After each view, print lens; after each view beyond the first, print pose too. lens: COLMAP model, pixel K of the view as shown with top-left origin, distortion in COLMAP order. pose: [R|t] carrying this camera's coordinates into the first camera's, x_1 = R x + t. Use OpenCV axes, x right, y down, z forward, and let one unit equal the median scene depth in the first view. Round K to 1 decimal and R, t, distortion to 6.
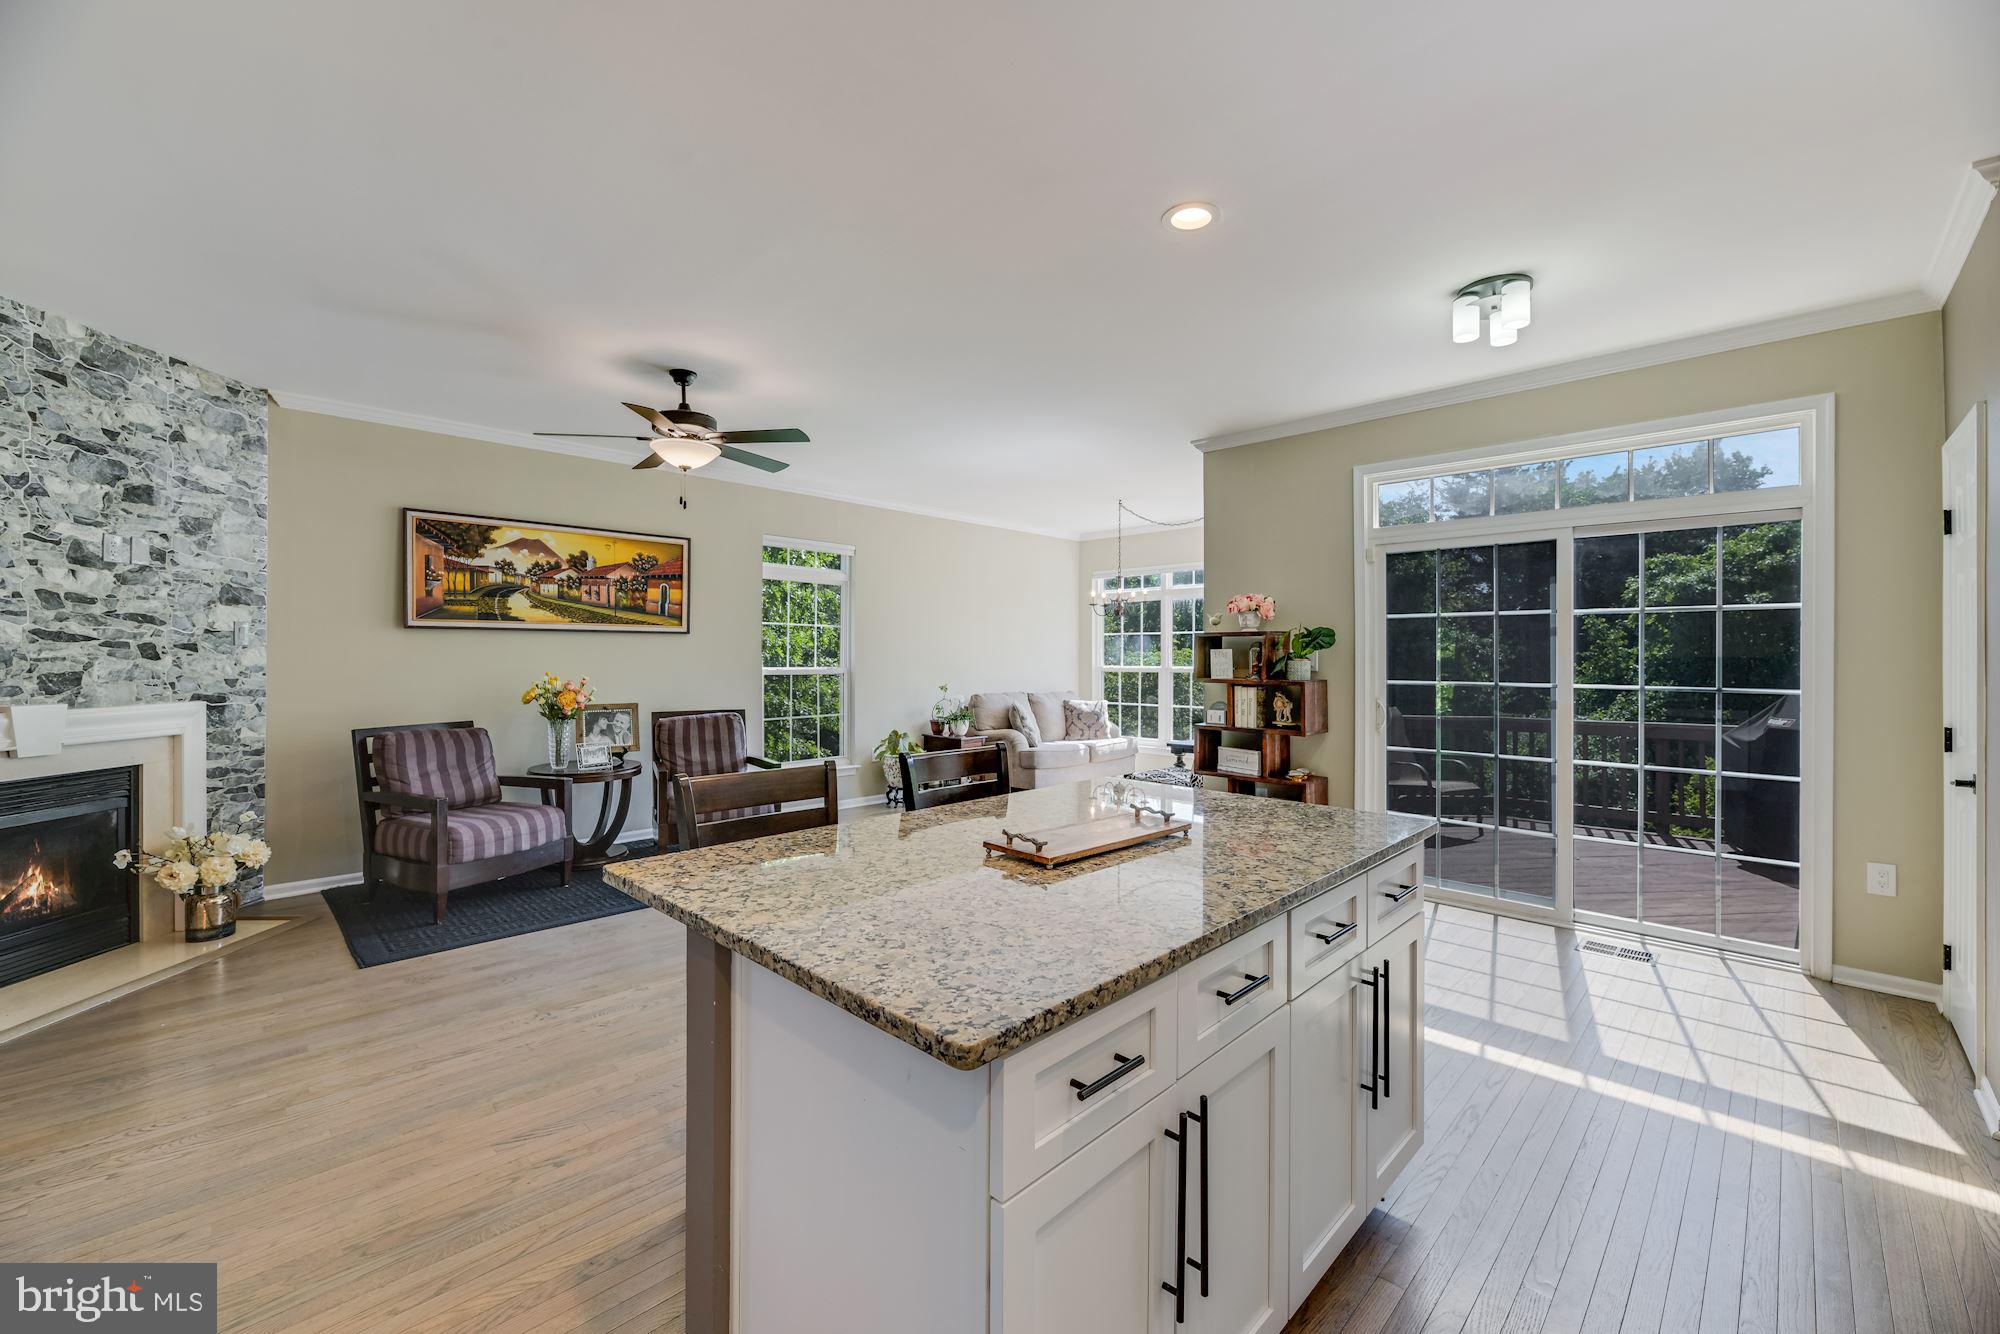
lens RADIAL K [[809.9, 0, 1008.4], [0, 809.9, 653.1], [0, 0, 1]] dist [-0.000221, -0.003290]
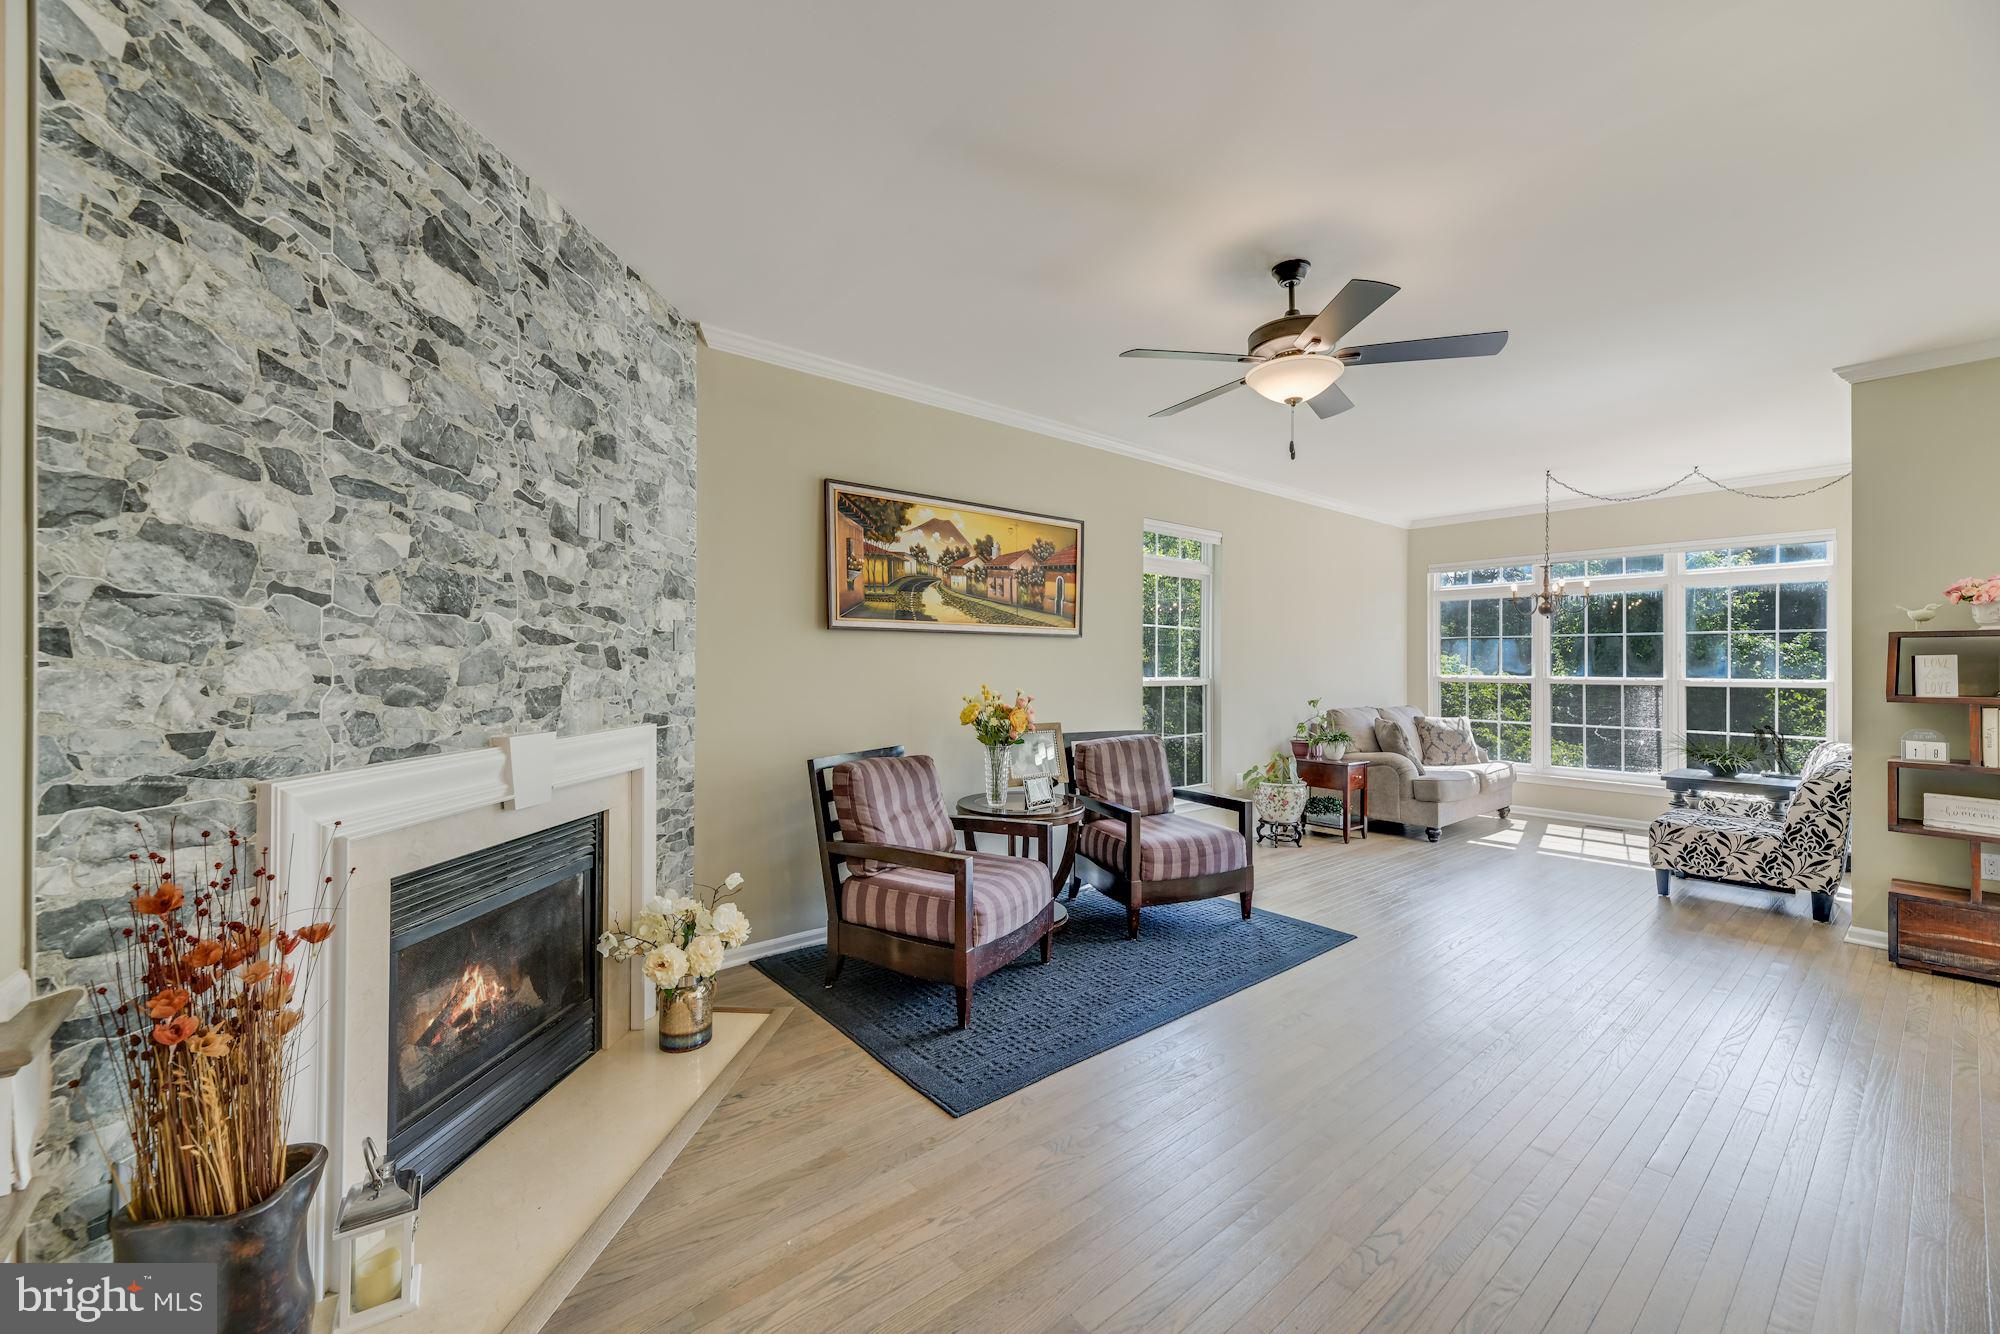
lens RADIAL K [[798.4, 0, 1004.6], [0, 798.4, 661.7], [0, 0, 1]] dist [0.009732, -0.000293]
pose [[0.995225, -0.000027, -0.097605, -0.569783], [0.000109, 1.000000, 0.000838, 0.000495], [0.097605, -0.000845, 0.995225, 0.267335]]
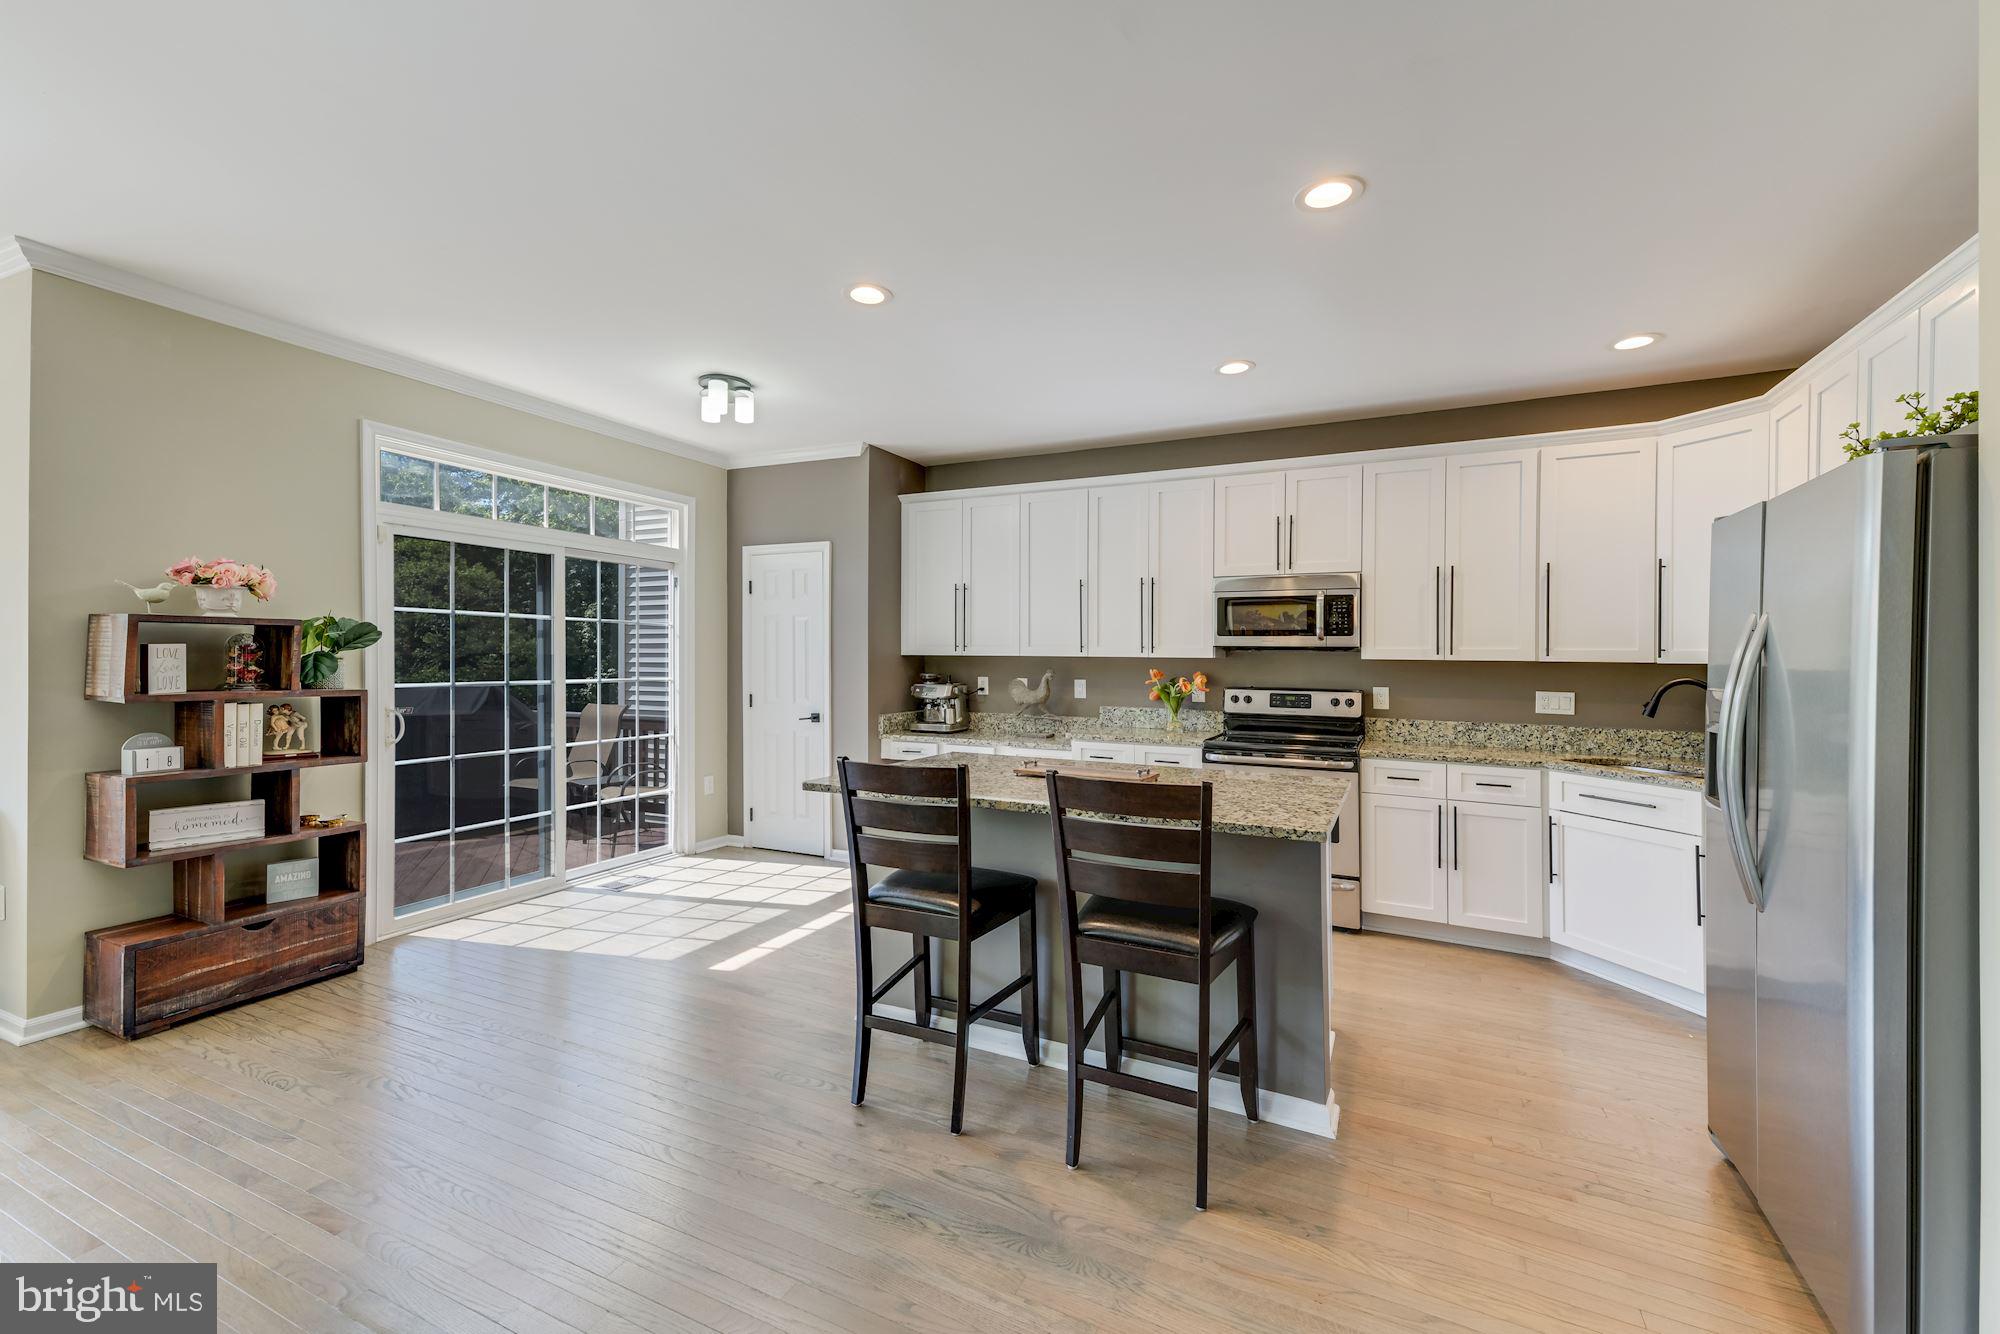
lens RADIAL K [[821.2, 0, 1004.9], [0, 821.2, 655.0], [0, 0, 1]] dist [0.001376, 0.000047]
pose [[-0.327259, -0.000421, 0.944935, -0.602681], [-0.010114, 0.999944, -0.003057, -0.001966], [-0.944880, -0.010558, -0.327245, 0.746032]]
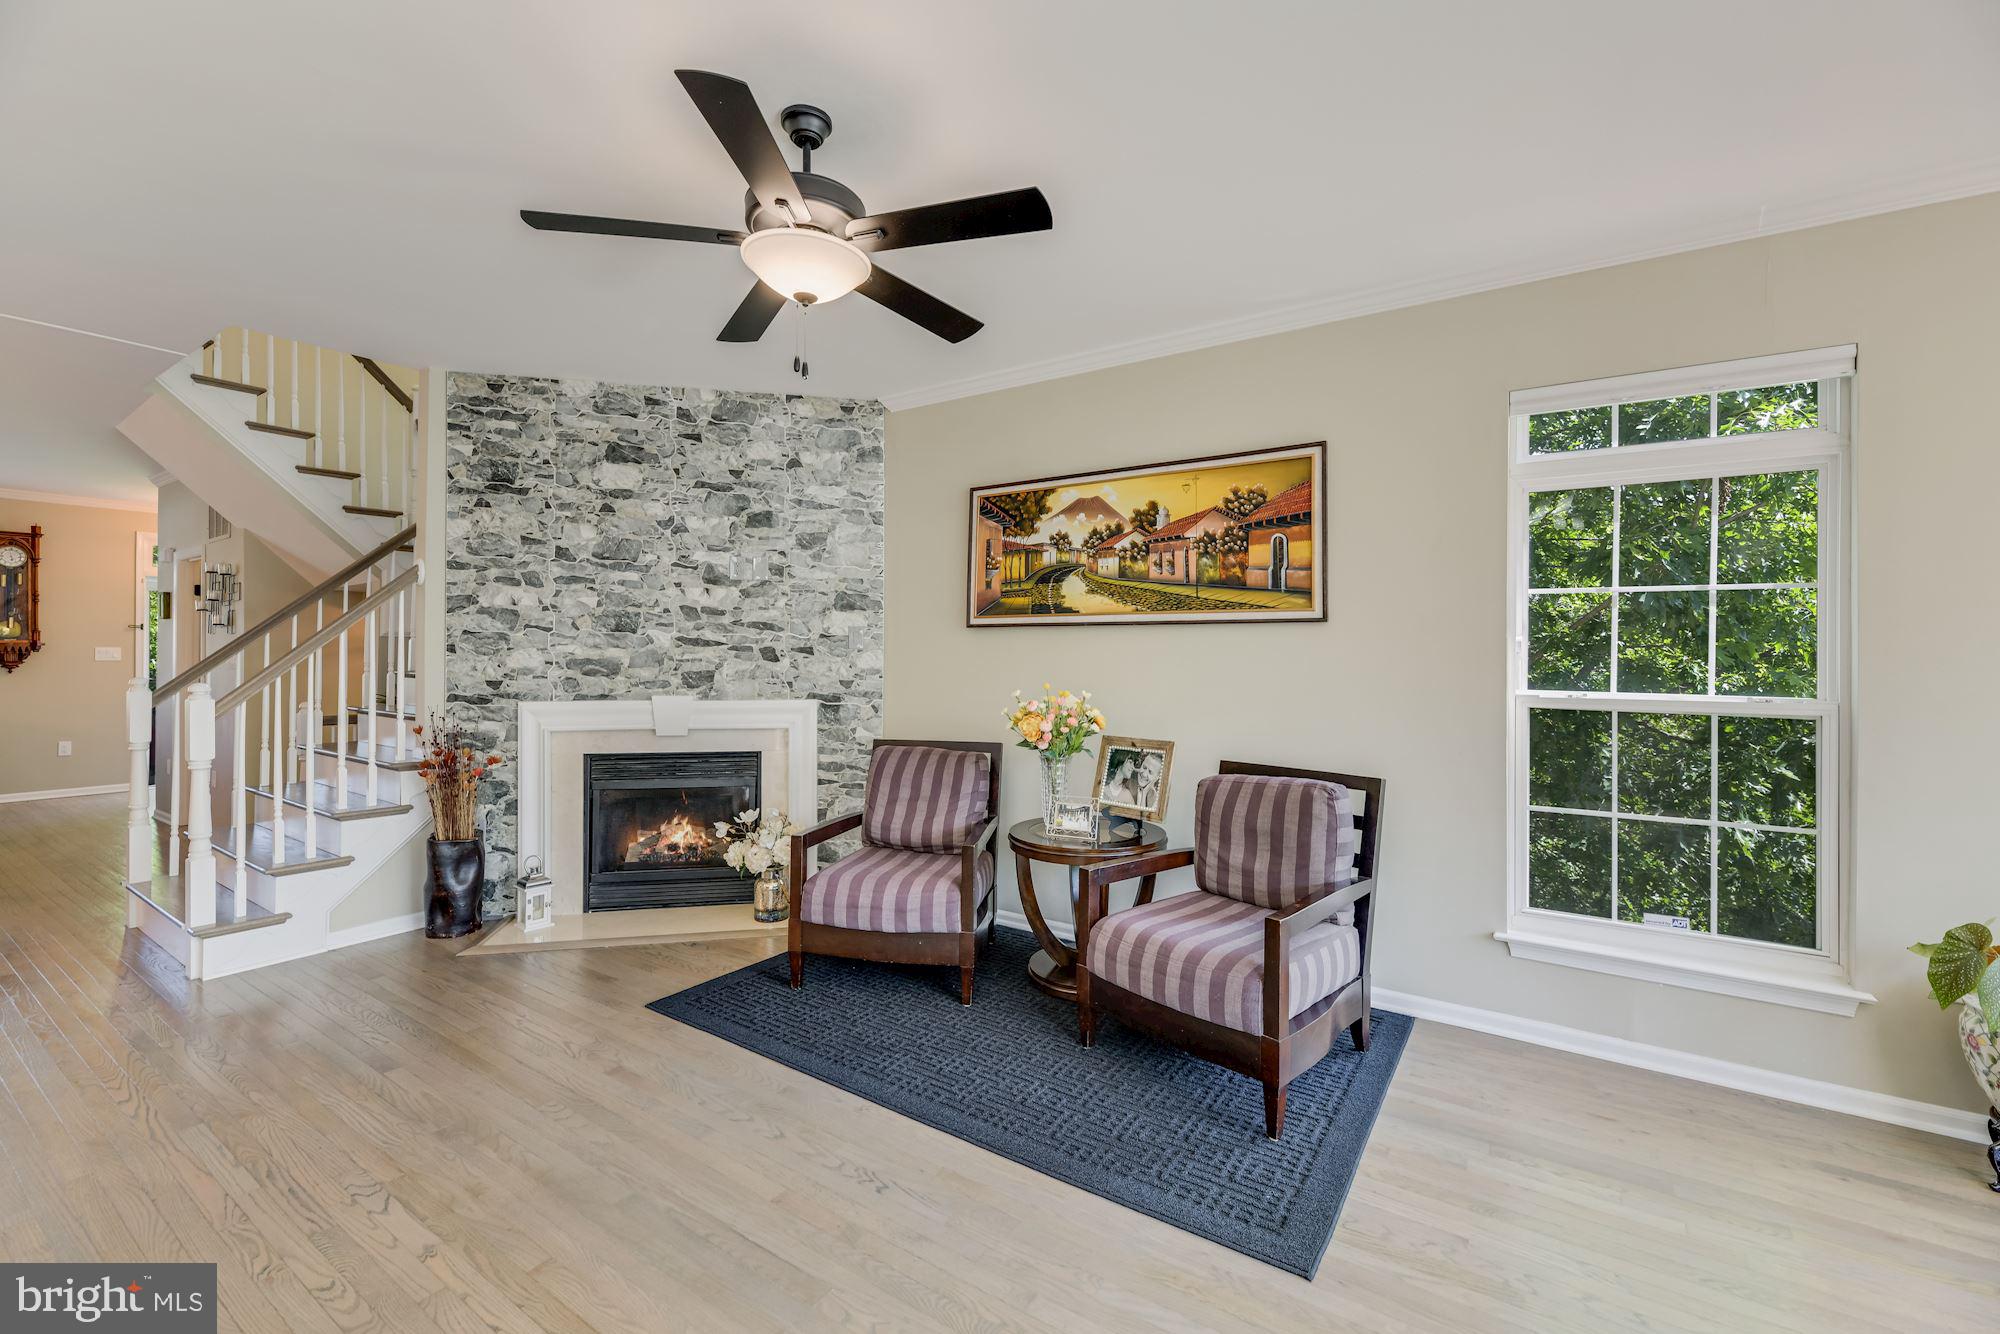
lens RADIAL K [[821.2, 0, 1004.9], [0, 821.2, 655.0], [0, 0, 1]] dist [0.001376, 0.000047]
pose [[0.184284, -0.003020, -0.982868, 0.139878], [-0.004431, 0.999983, -0.003903, 0.001853], [0.982863, 0.005075, 0.184268, 1.006473]]
